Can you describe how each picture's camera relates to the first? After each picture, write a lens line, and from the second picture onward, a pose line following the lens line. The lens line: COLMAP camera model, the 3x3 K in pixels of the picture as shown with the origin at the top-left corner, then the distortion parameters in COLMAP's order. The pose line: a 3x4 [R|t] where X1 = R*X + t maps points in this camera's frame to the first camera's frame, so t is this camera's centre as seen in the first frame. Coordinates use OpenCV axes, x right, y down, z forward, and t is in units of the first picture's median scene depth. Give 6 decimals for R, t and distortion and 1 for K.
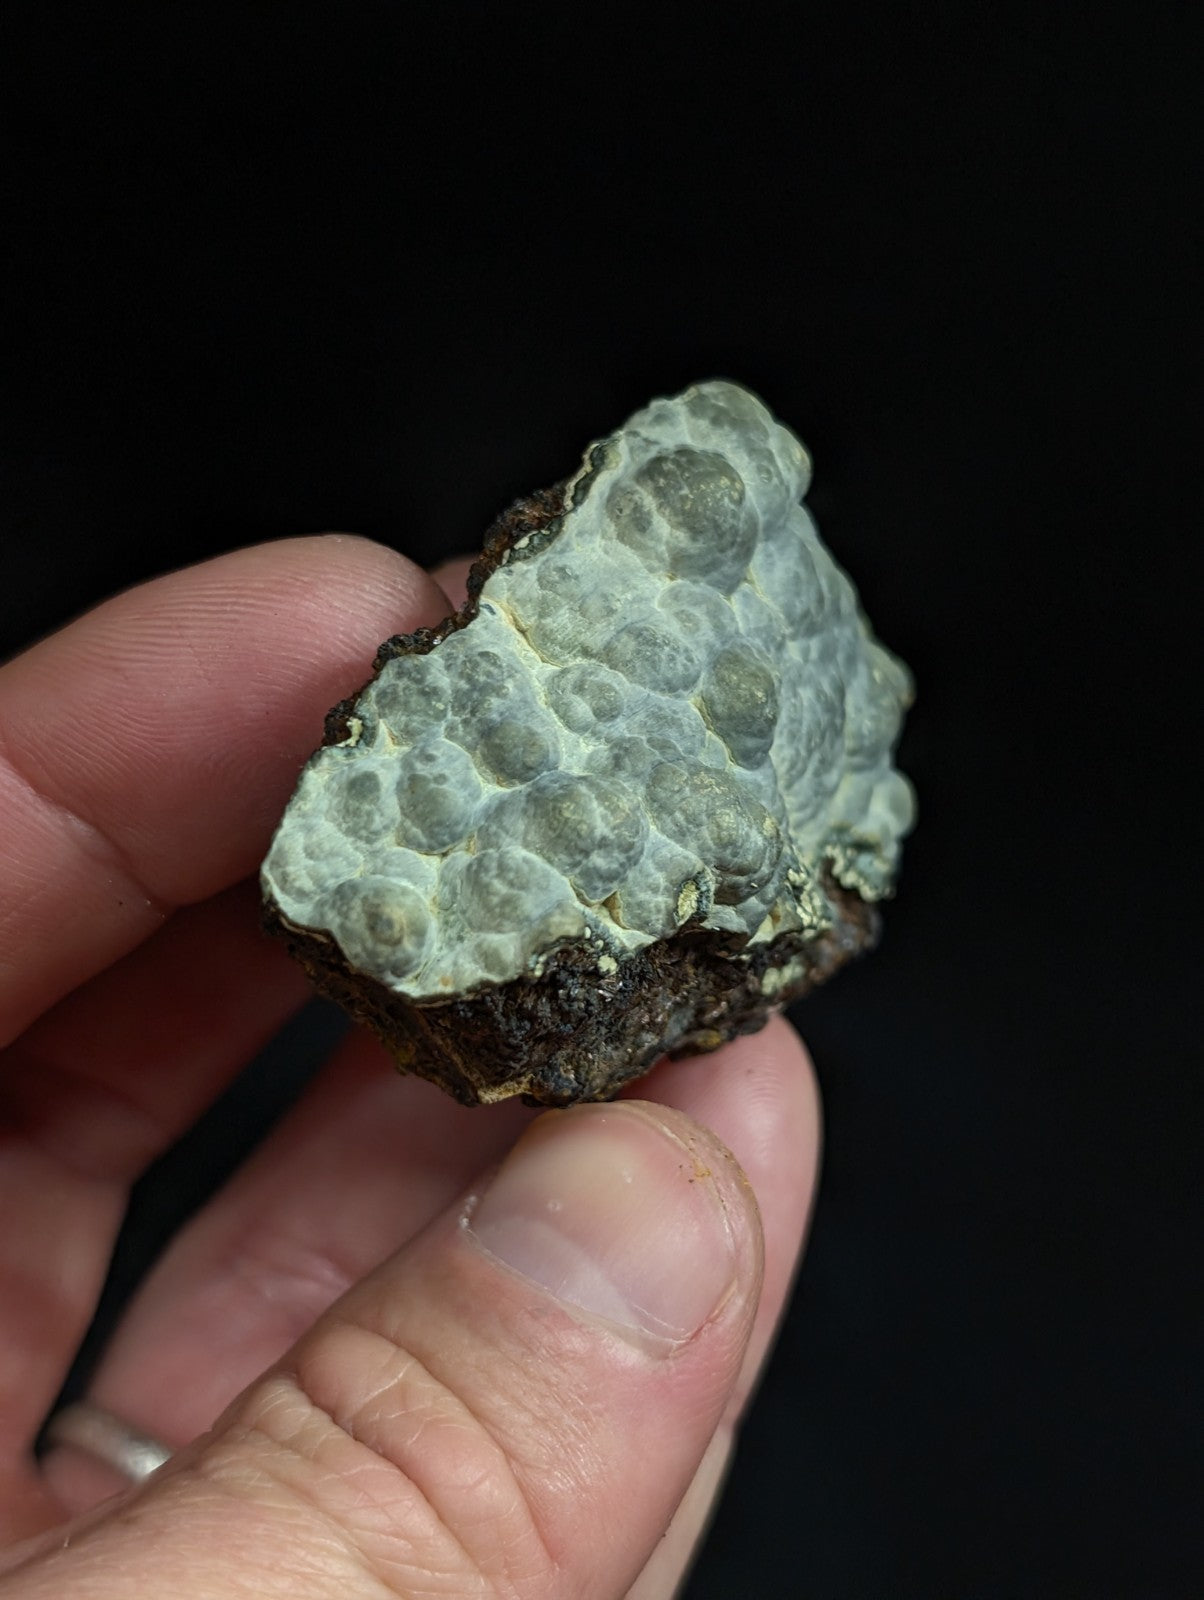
lens RADIAL K [[2658.4, 0, 610.6], [0, 2658.4, 798.8], [0, 0, 1]] dist [0.192169, 0.000000]
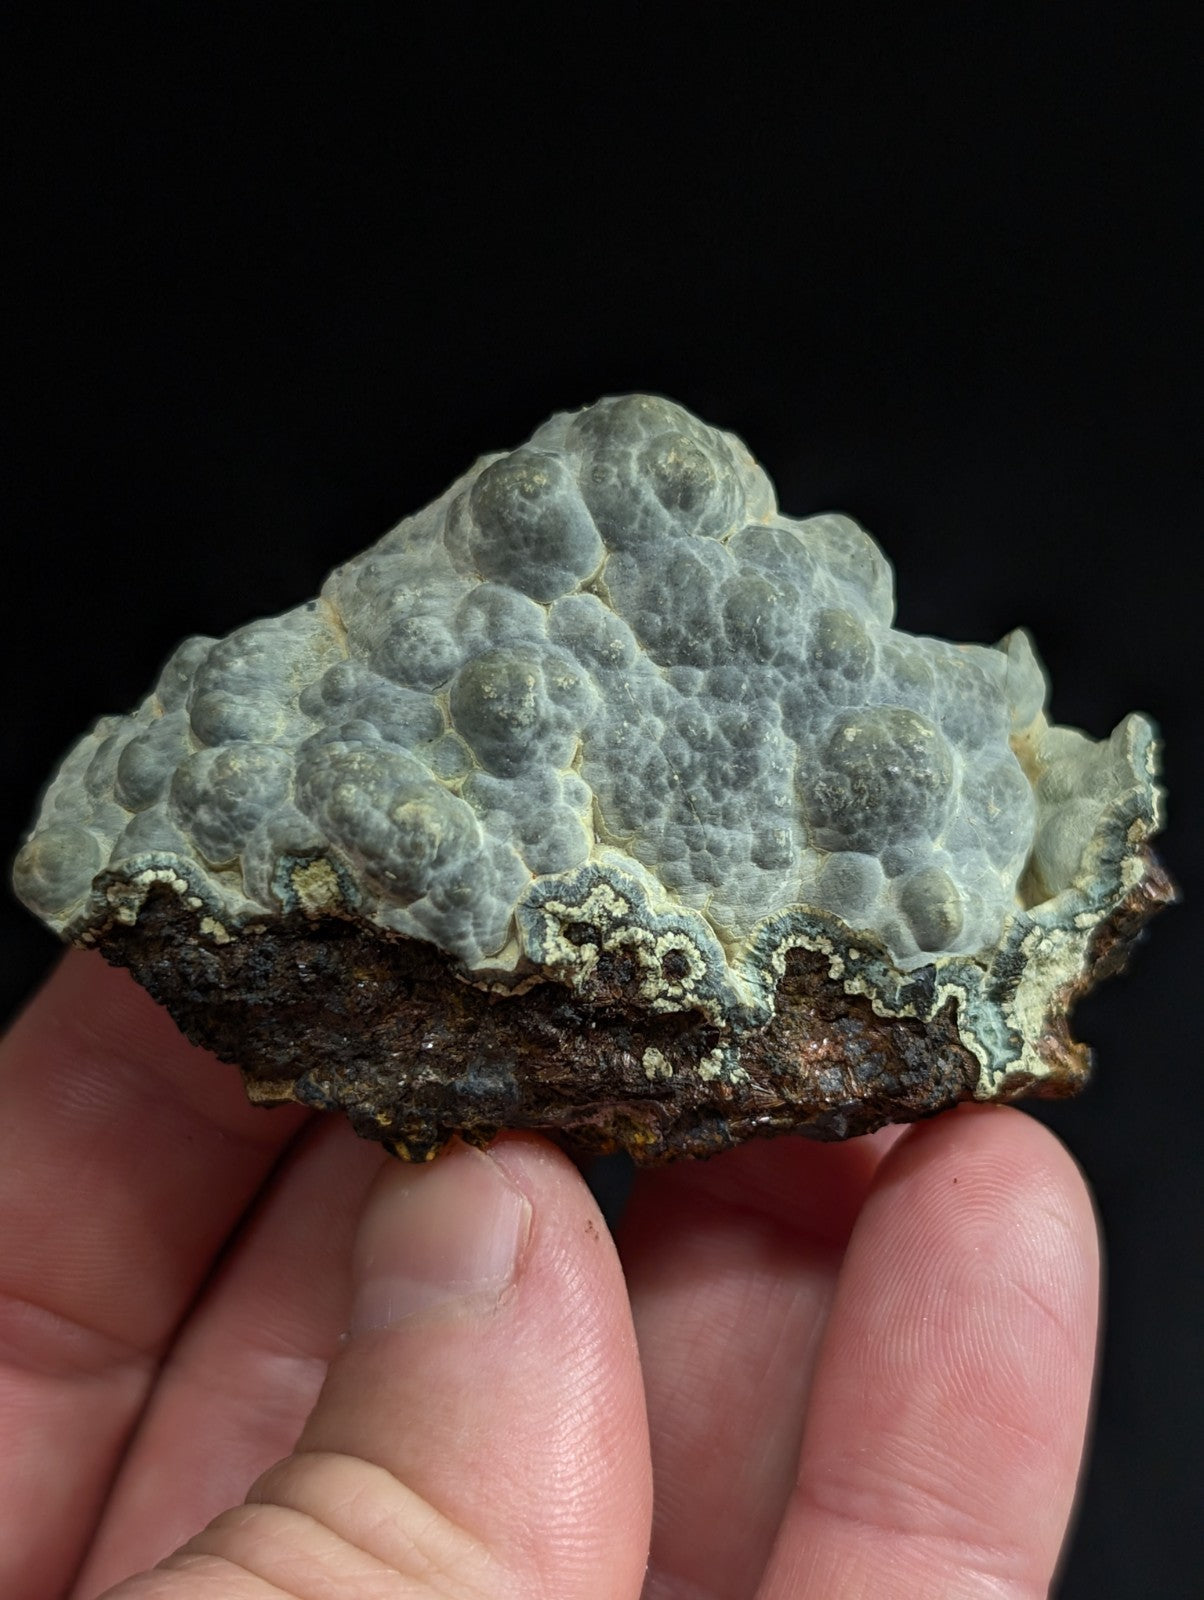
lens RADIAL K [[2658.4, 0, 609.7], [0, 2658.4, 832.1], [0, 0, 1]] dist [0.192169, 0.000000]
pose [[0.588546, 0.004345, -0.808452, 0.851335], [-0.186844, 0.973645, -0.130787, 0.125455], [0.786577, 0.228029, 0.573847, 0.530296]]
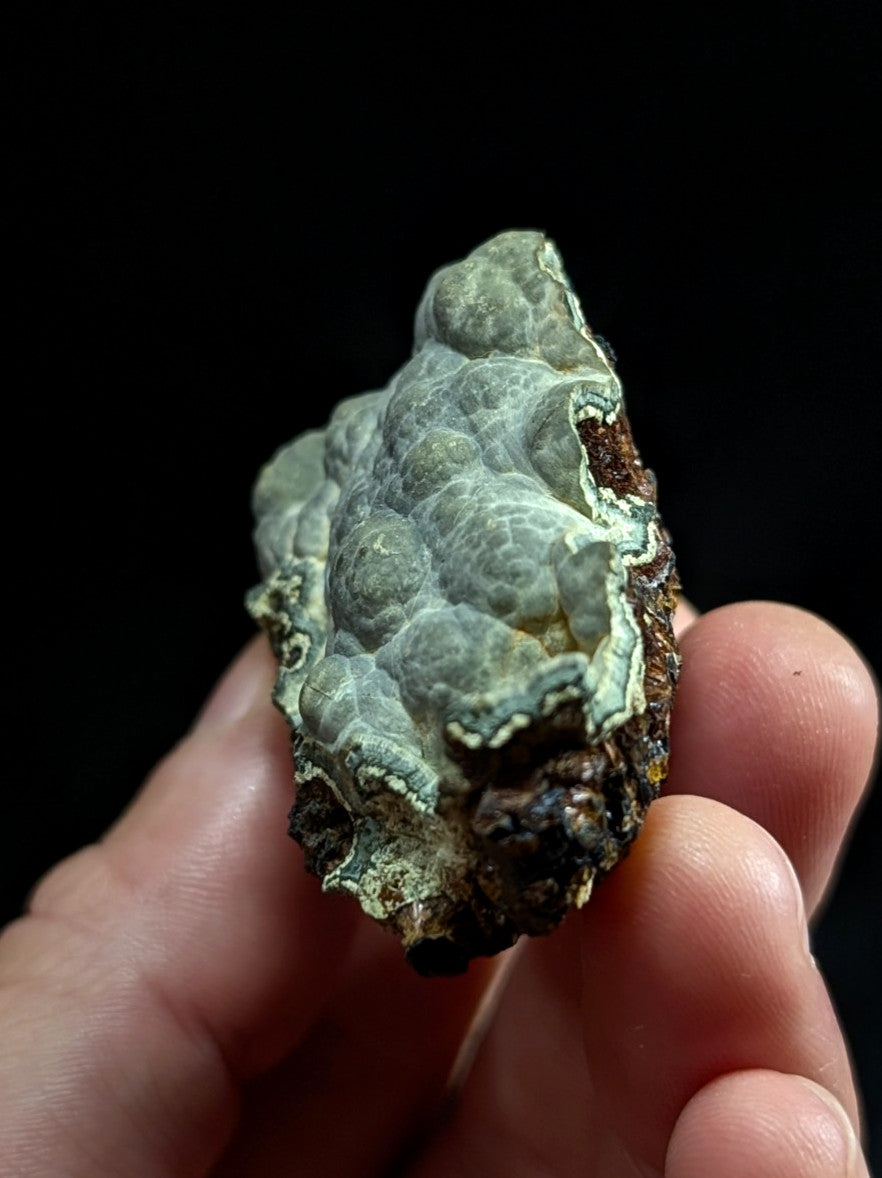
lens RADIAL K [[2297.3, 0, 437.6], [0, 2297.3, 595.7], [0, 0, 1]] dist [0.334351, 0.000000]
pose [[-0.766210, -0.106031, -0.633781, 0.690897], [-0.453084, 0.788542, 0.415833, -0.439805], [0.455672, 0.605772, -0.652230, 1.801630]]
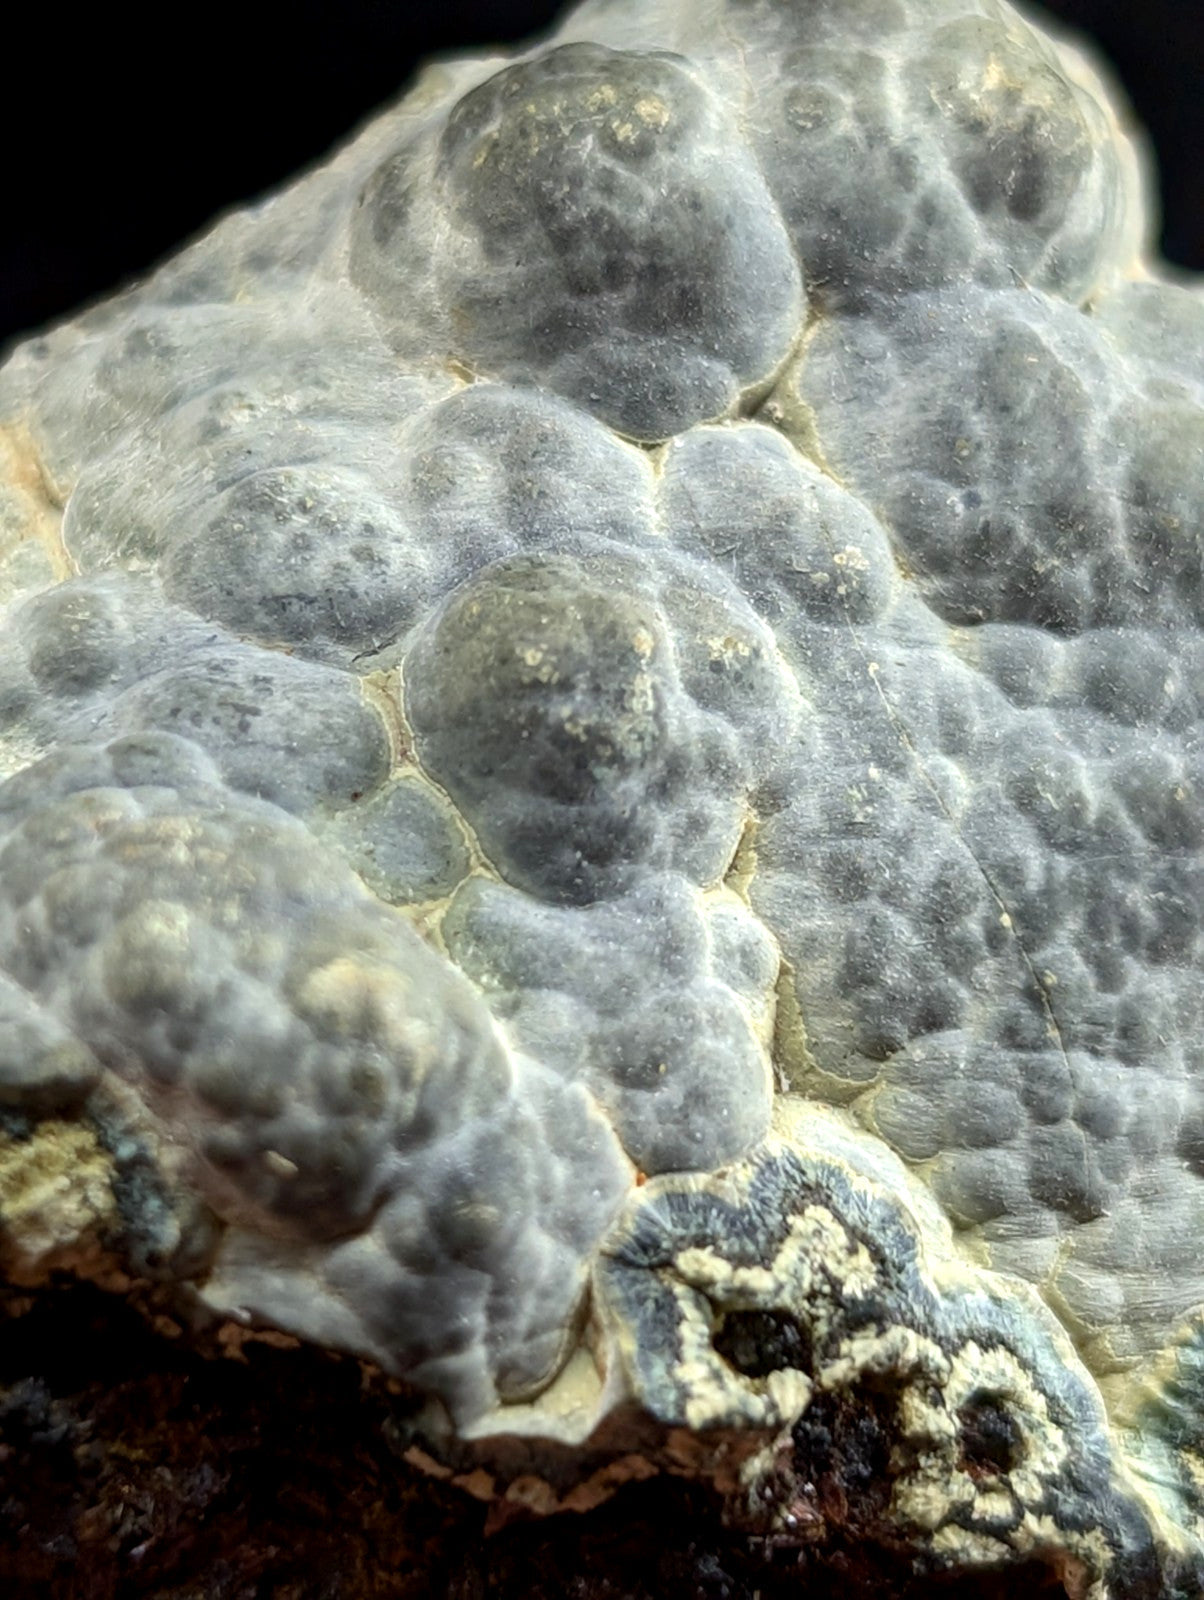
lens RADIAL K [[4977.9, 0, 572.4], [0, 4977.9, 726.6], [0, 0, 1]] dist [0.179810, 0.000000]
pose [[0.719510, -0.035812, -0.693558, 0.509322], [-0.187068, 0.951763, -0.243212, 0.124429], [0.668813, 0.304736, 0.678104, 0.597121]]
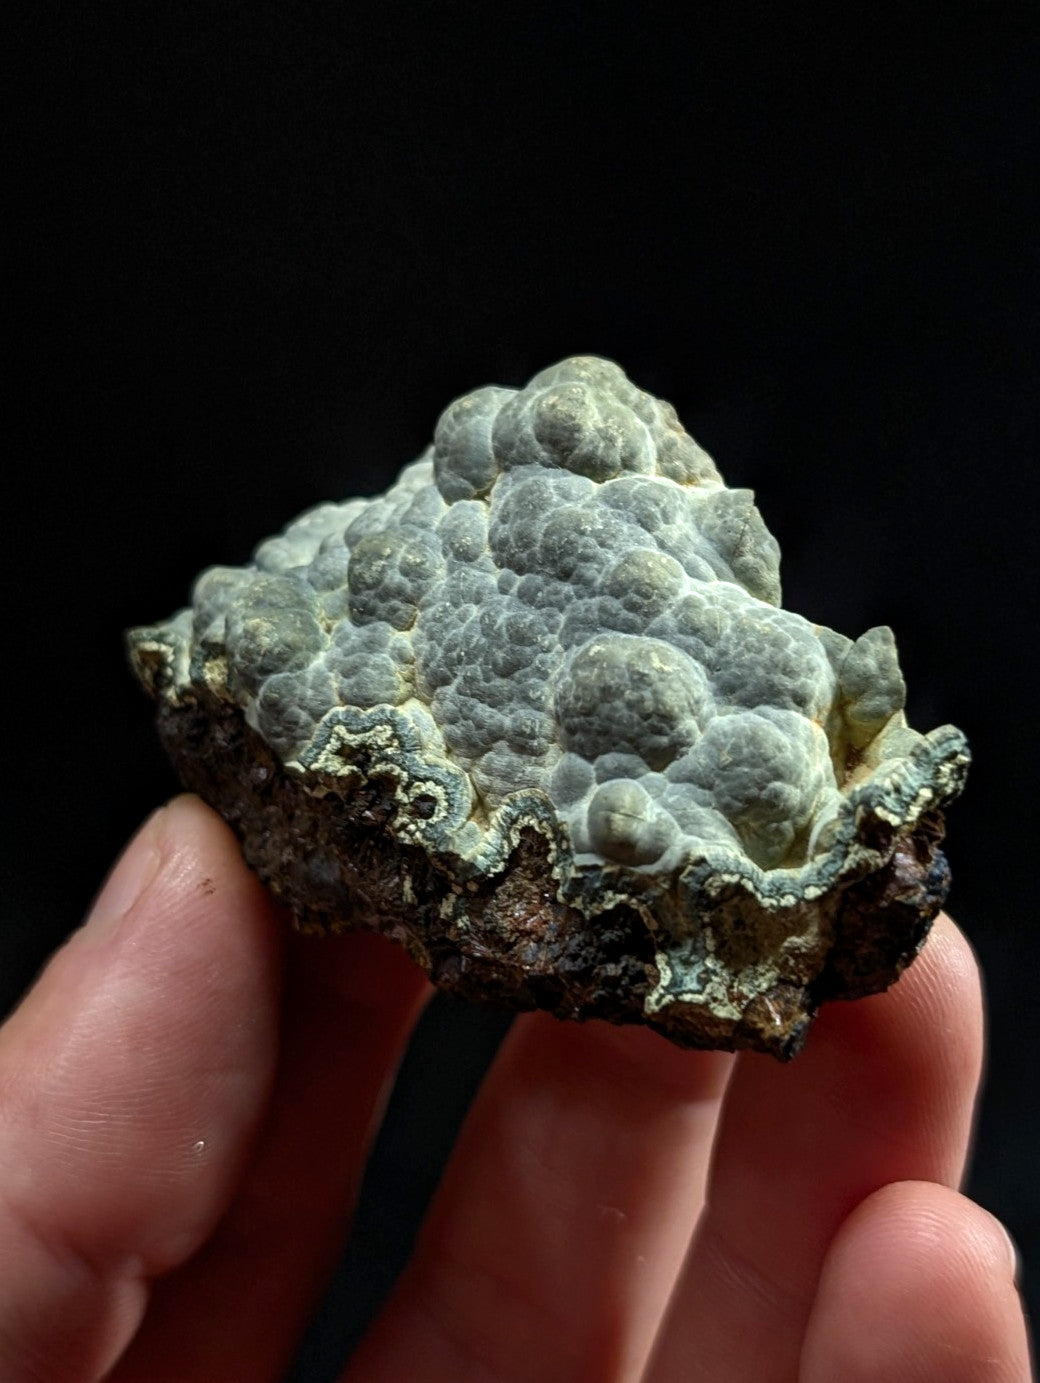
lens RADIAL K [[2297.8, 0, 521.8], [0, 2297.8, 692.3], [0, 0, 1]] dist [0.192169, 0.000000]
pose [[-0.112371, -0.046867, -0.992560, 1.064592], [-0.493093, 0.869851, 0.014752, -0.037248], [0.862689, 0.491083, -0.120856, 1.247329]]
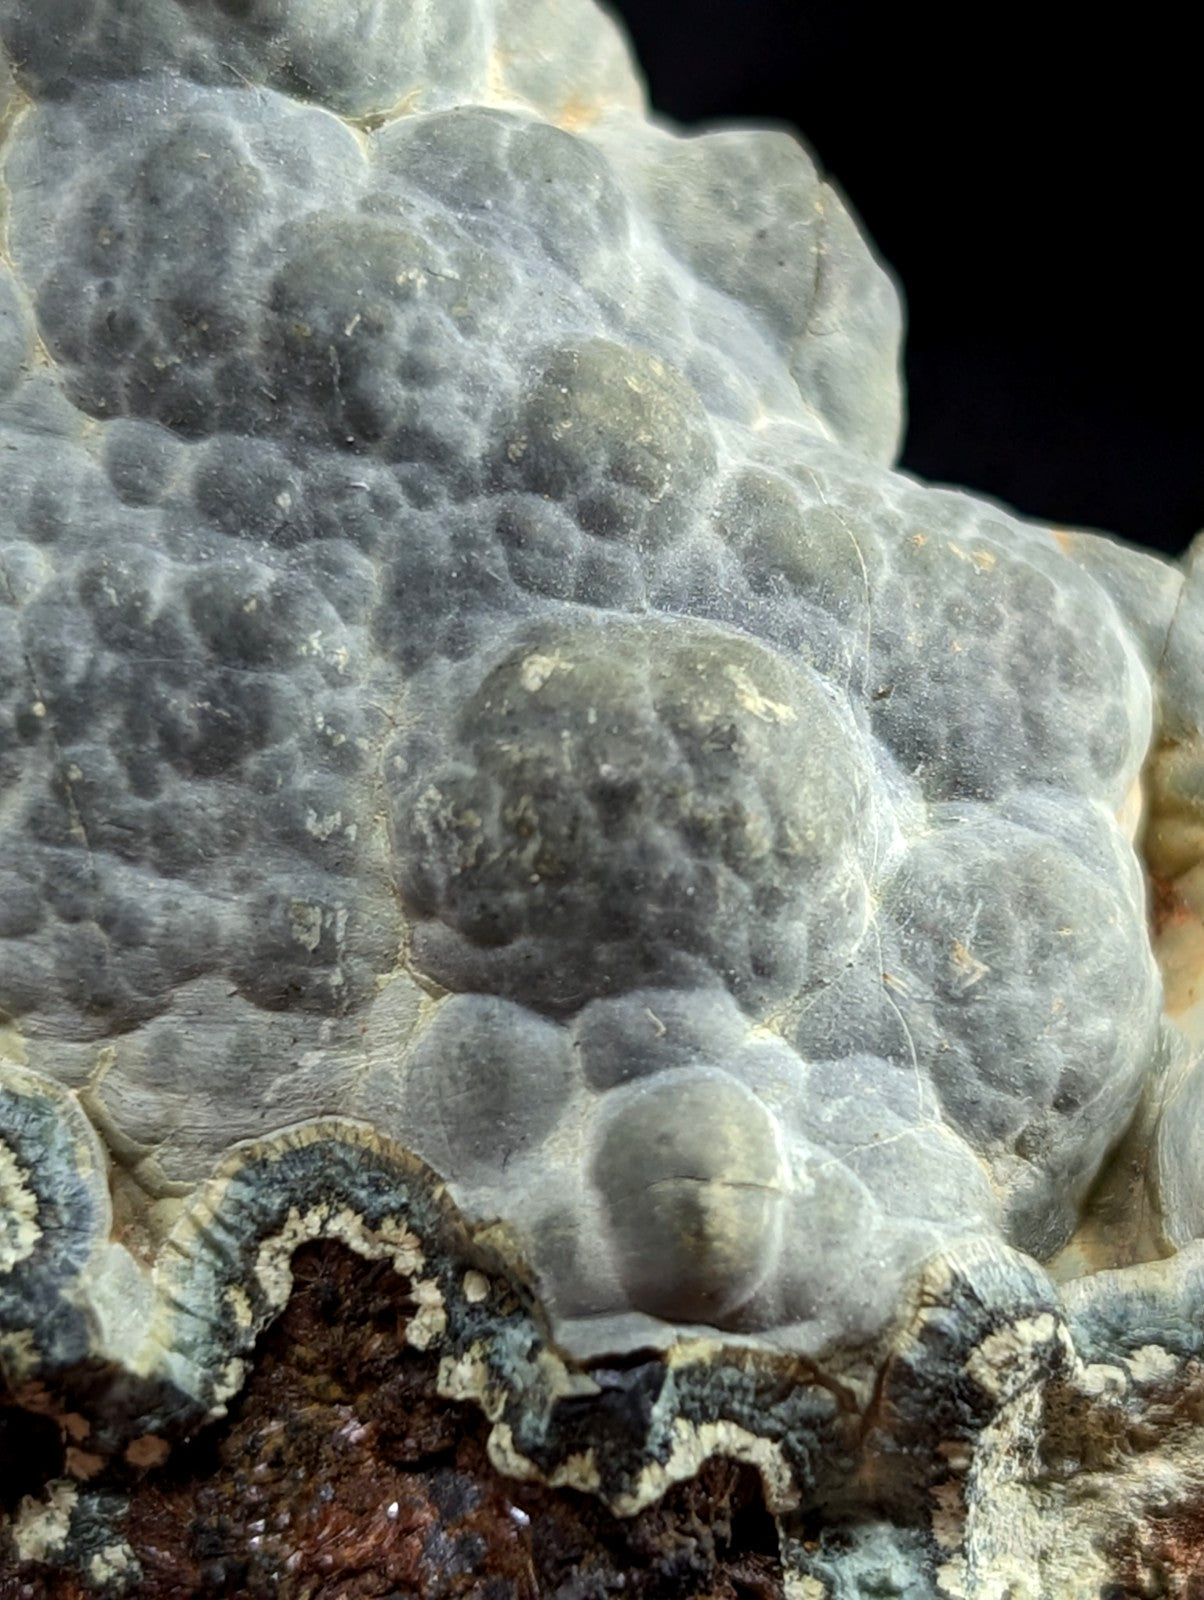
lens RADIAL K [[4917.9, 0, 608.1], [0, 4917.9, 788.0], [0, 0, 1]] dist [0.190899, 0.000000]
pose [[0.351107, 0.013877, -0.936233, 0.722953], [-0.381966, 0.915033, -0.129682, 0.040844], [0.854884, 0.403141, 0.326575, 0.953362]]
